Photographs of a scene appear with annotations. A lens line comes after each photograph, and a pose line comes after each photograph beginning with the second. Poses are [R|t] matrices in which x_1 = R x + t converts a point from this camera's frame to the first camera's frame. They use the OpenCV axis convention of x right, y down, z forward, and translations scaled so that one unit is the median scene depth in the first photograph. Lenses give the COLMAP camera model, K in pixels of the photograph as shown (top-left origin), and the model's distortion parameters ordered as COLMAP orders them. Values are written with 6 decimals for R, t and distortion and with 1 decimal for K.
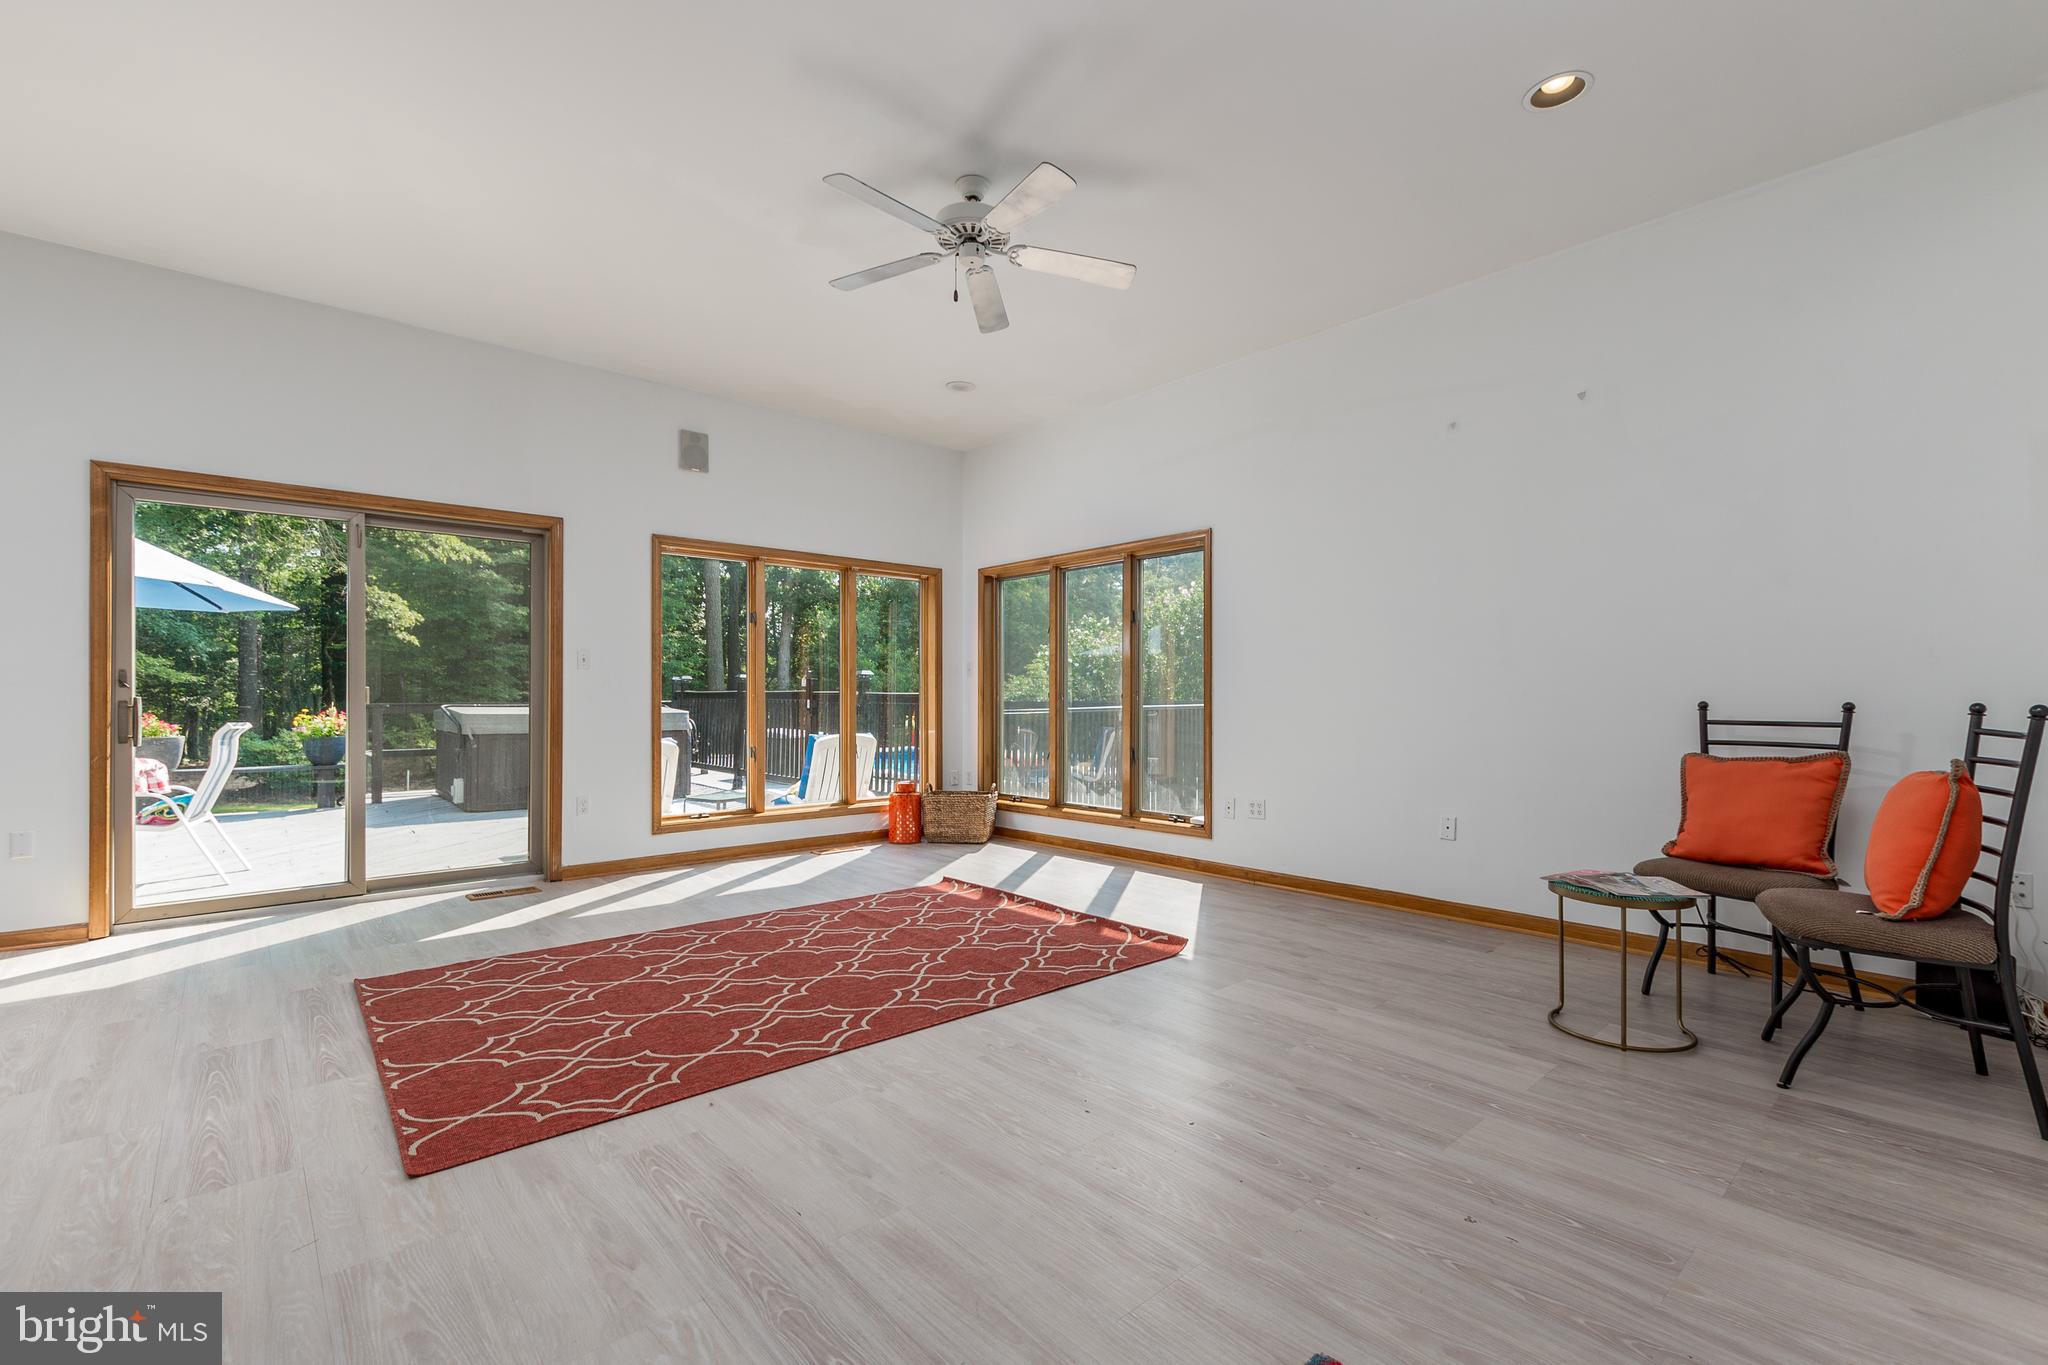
lens RADIAL K [[884.3, 0, 1021.5], [0, 884.3, 689.8], [0, 0, 1]] dist [0.001835, -0.000347]
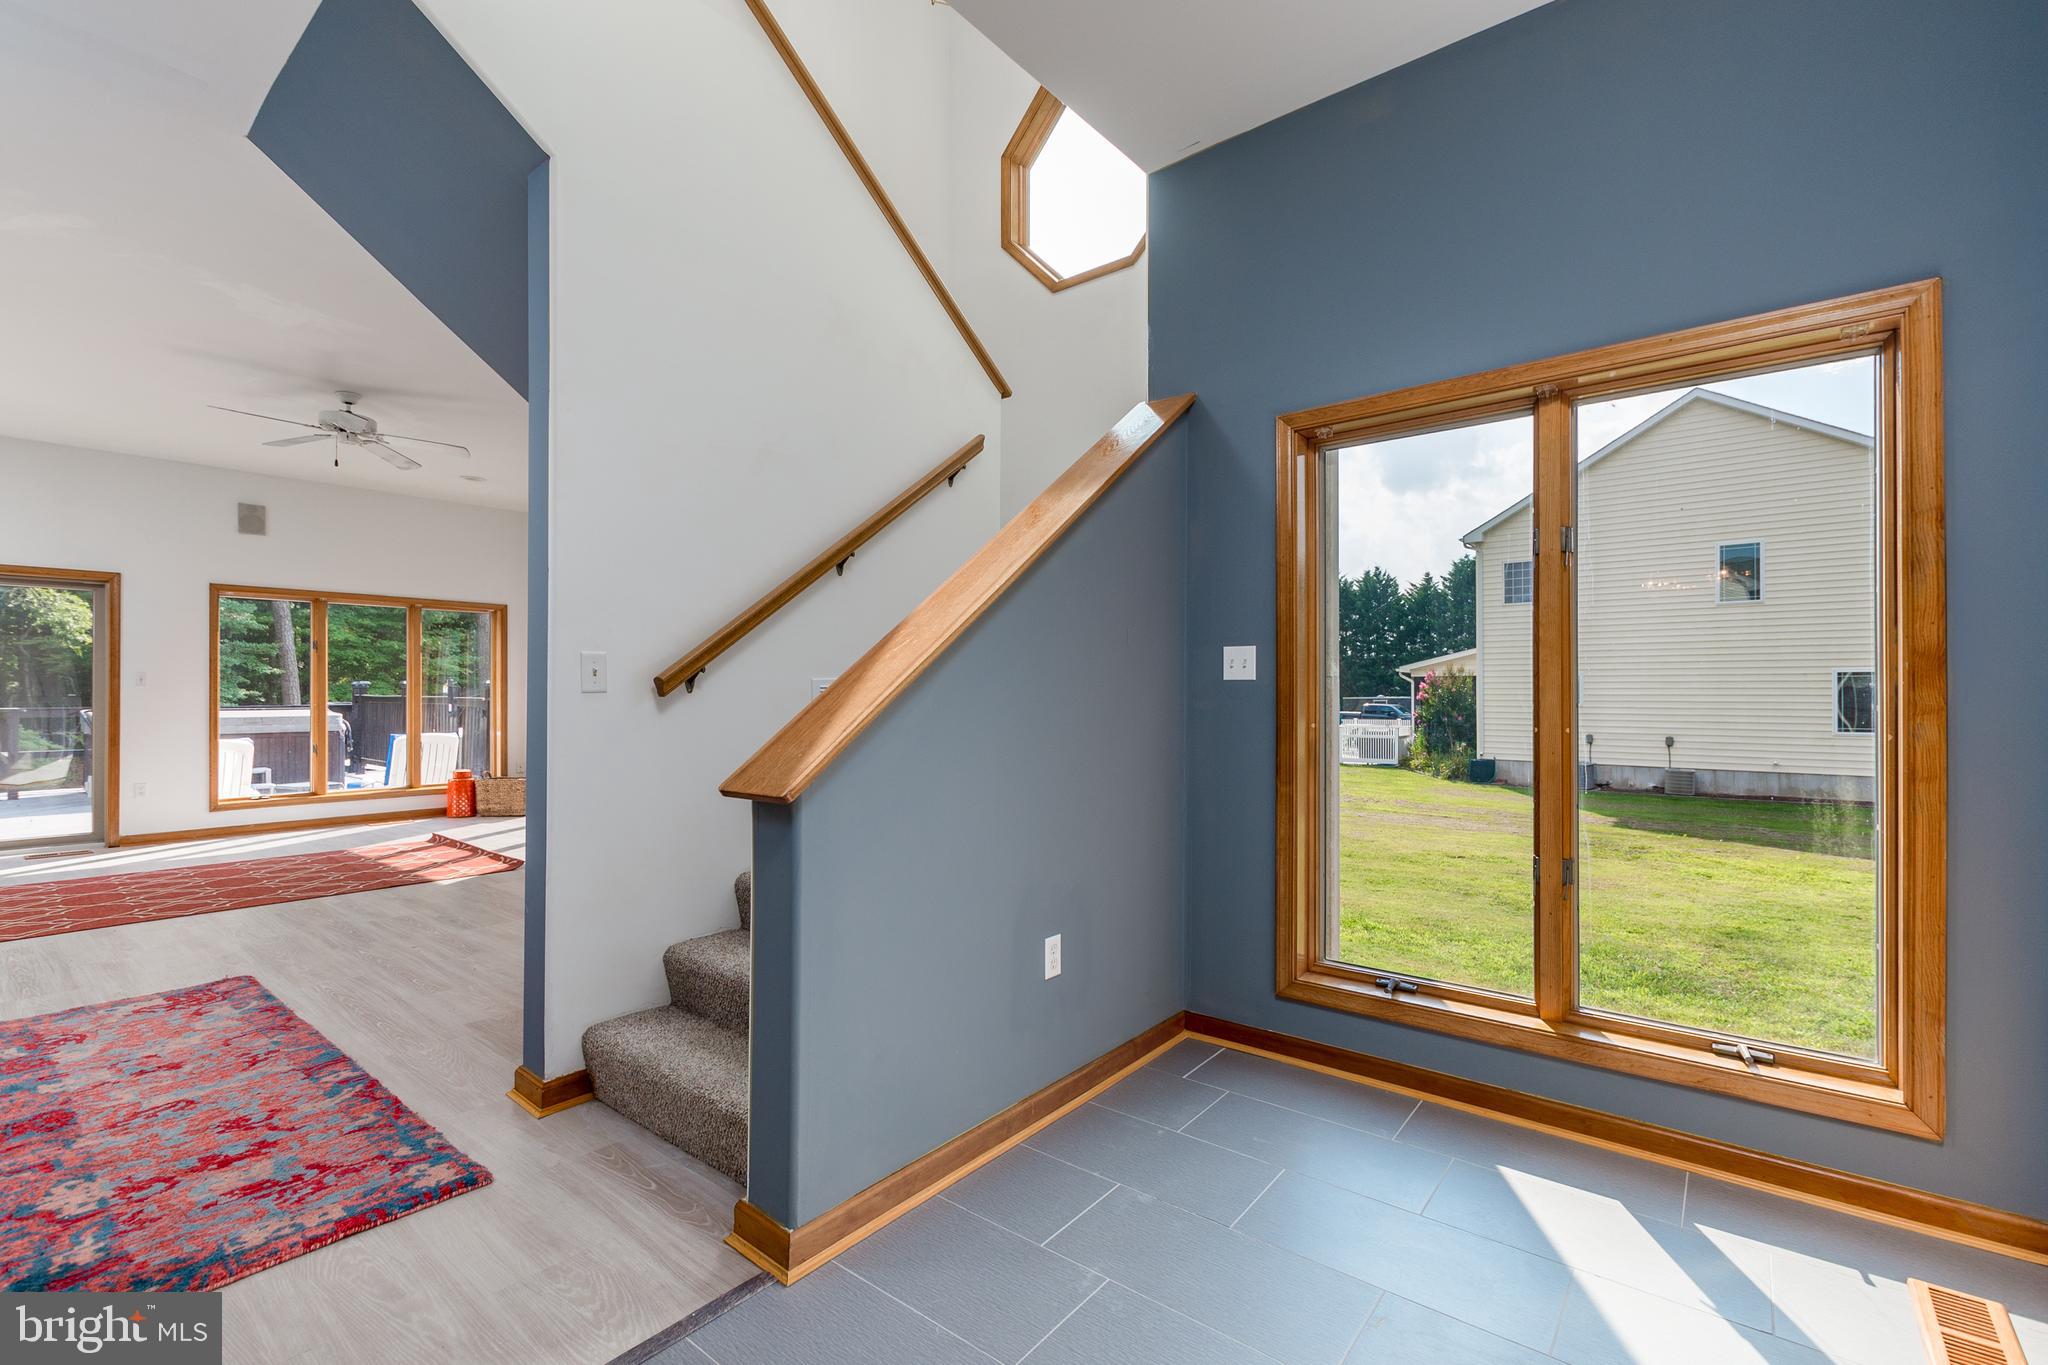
lens RADIAL K [[874.7, 0, 1032.1], [0, 874.7, 688.9], [0, 0, 1]] dist [-0.000488, -0.000584]
pose [[0.984247, 0.002052, 0.176788, 0.768021], [-0.002477, 0.999995, 0.002184, -0.034271], [-0.176783, -0.002588, 0.984246, -0.683345]]
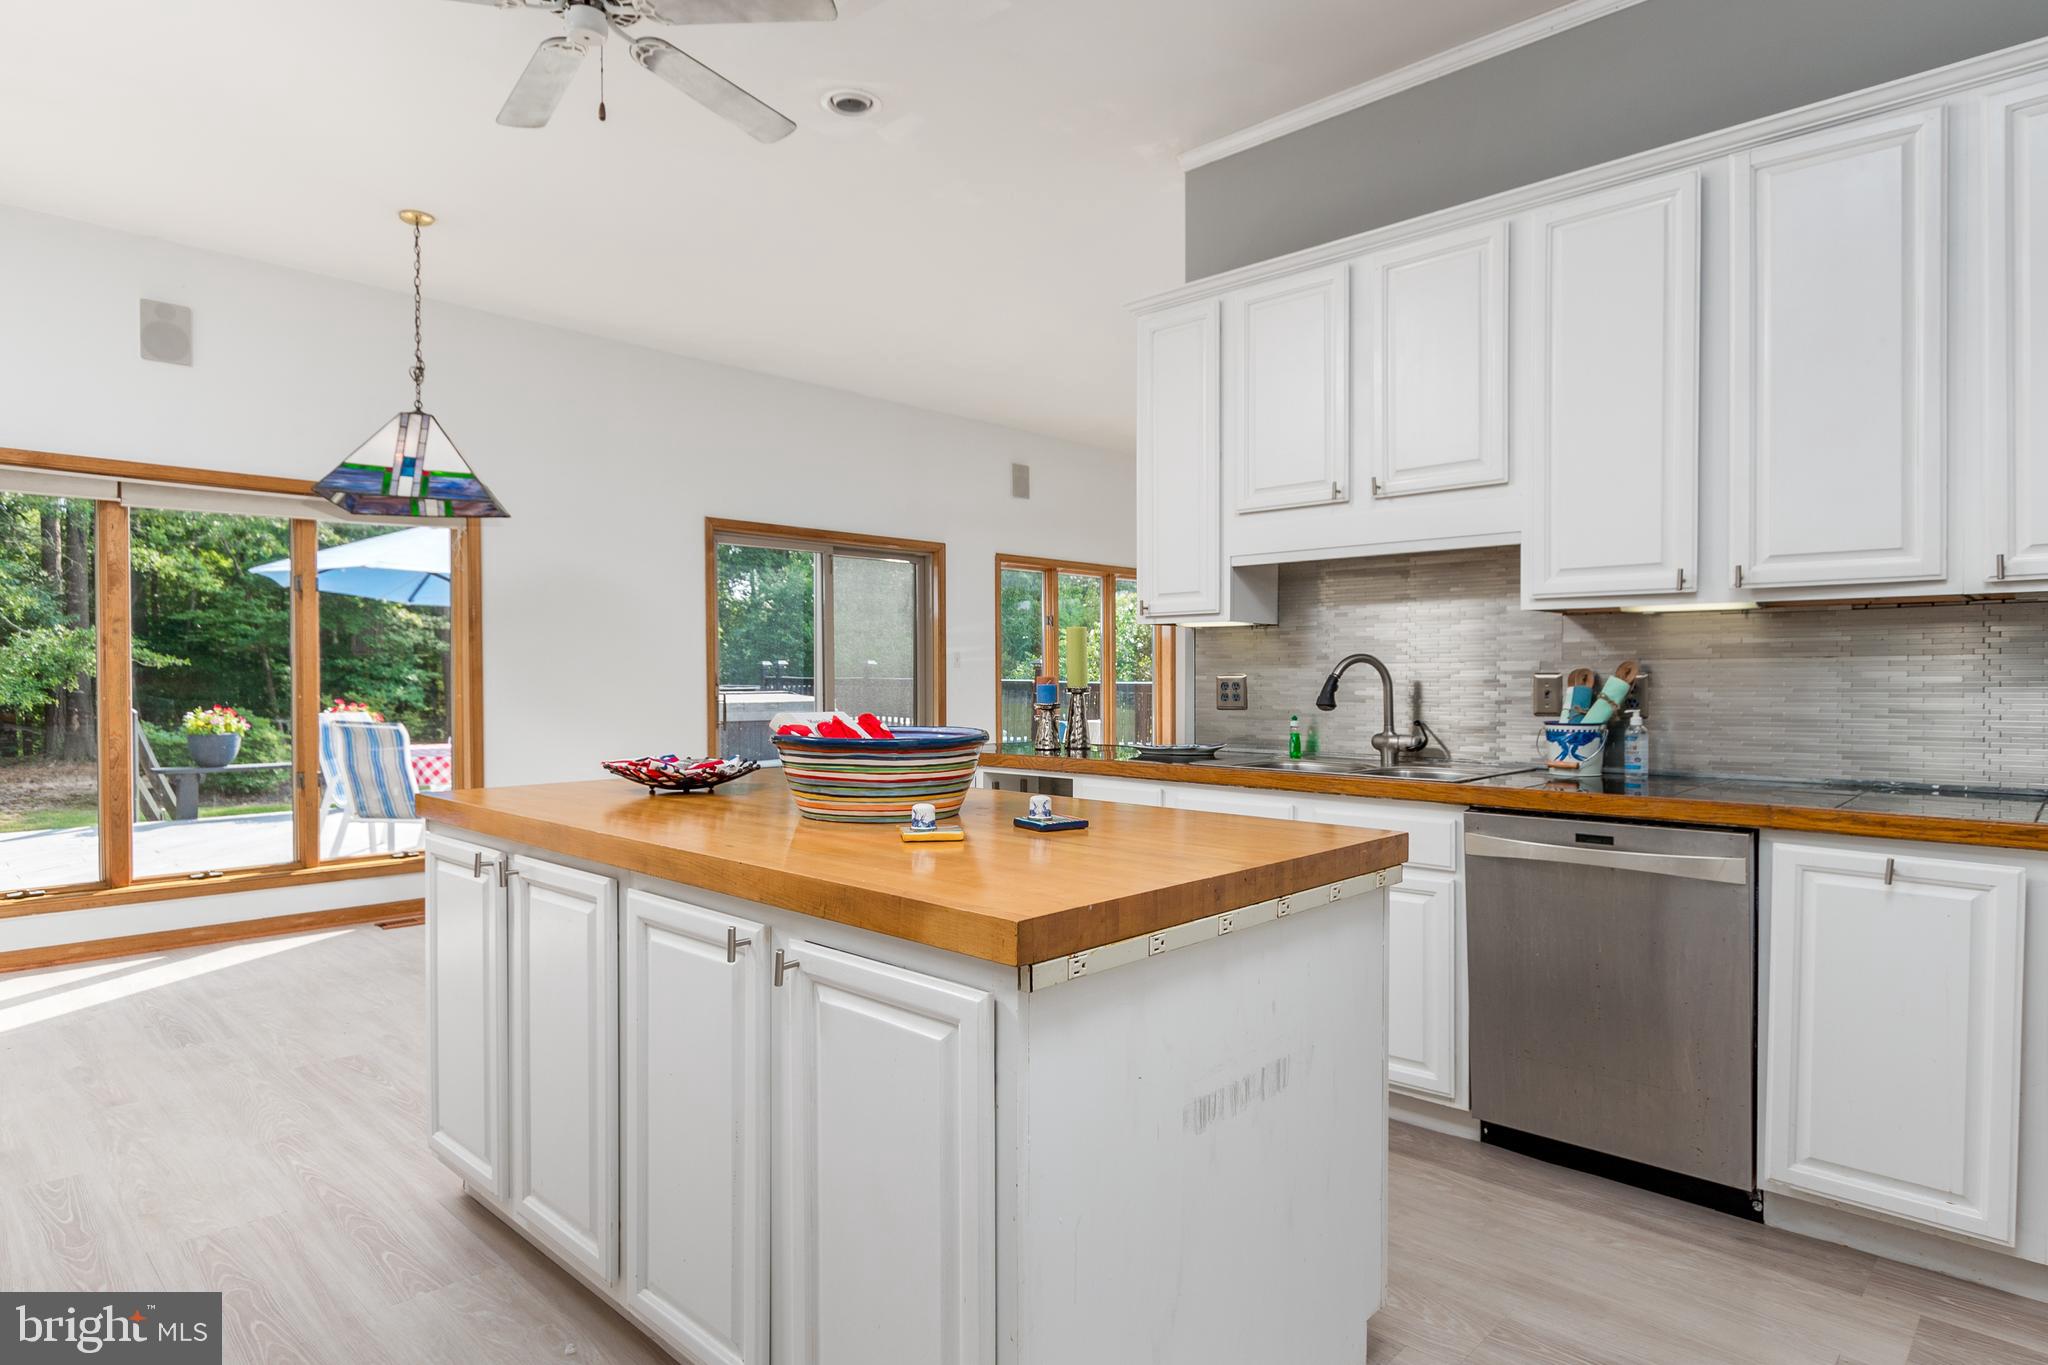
lens RADIAL K [[1153.0, 0, 1018.6], [0, 1153.0, 686.6], [0, 0, 1]] dist [-0.002668, -0.002006]
pose [[0.996979, -0.001664, 0.077648, -0.701009], [0.000443, 0.999876, 0.015729, -0.030353], [-0.077664, -0.015647, 0.996857, -0.752456]]
